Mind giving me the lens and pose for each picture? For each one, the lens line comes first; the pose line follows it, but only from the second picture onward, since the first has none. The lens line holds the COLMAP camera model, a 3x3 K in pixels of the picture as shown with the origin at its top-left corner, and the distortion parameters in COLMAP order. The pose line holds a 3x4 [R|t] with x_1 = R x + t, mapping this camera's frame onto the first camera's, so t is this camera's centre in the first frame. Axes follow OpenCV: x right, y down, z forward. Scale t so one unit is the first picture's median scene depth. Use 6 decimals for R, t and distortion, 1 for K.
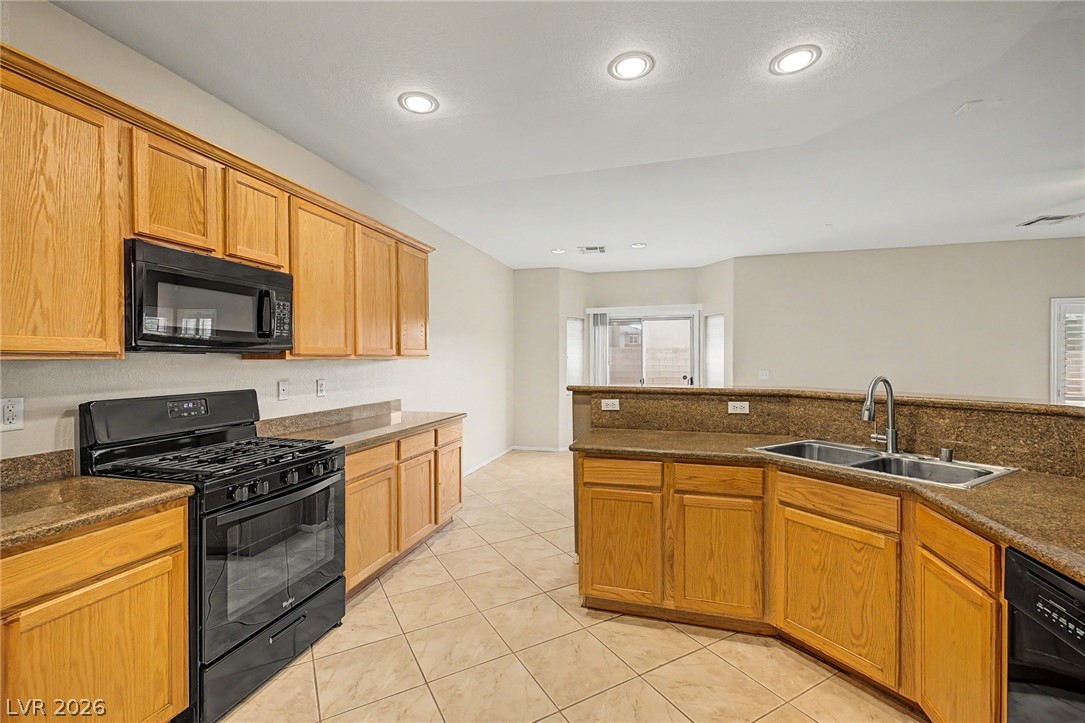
lens RADIAL K [[461.7, 0, 542.5], [0, 461.7, 361.5], [0, 0, 1]] dist [-0.000927, -0.000389]
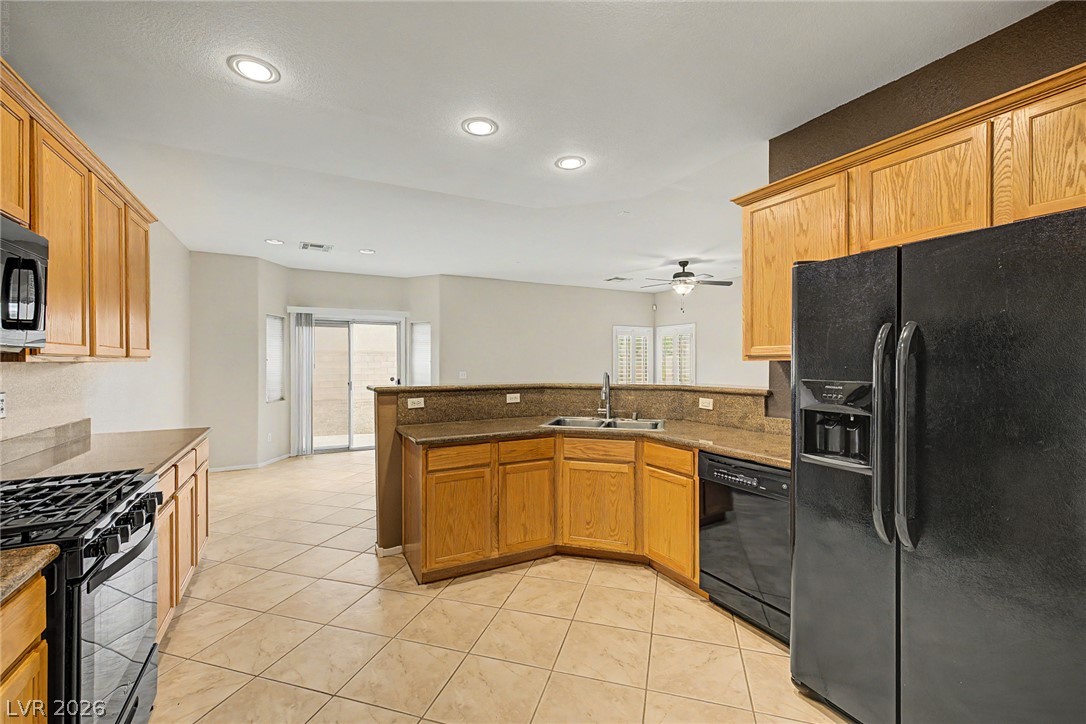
lens RADIAL K [[453.6, 0, 543.0], [0, 453.6, 362.0], [0, 0, 1]] dist [0.001904, -0.000010]
pose [[0.716545, -0.000074, 0.697541, -0.465357], [0.003814, 0.999985, -0.003811, 0.000993], [-0.697530, 0.005391, 0.716535, 0.007740]]
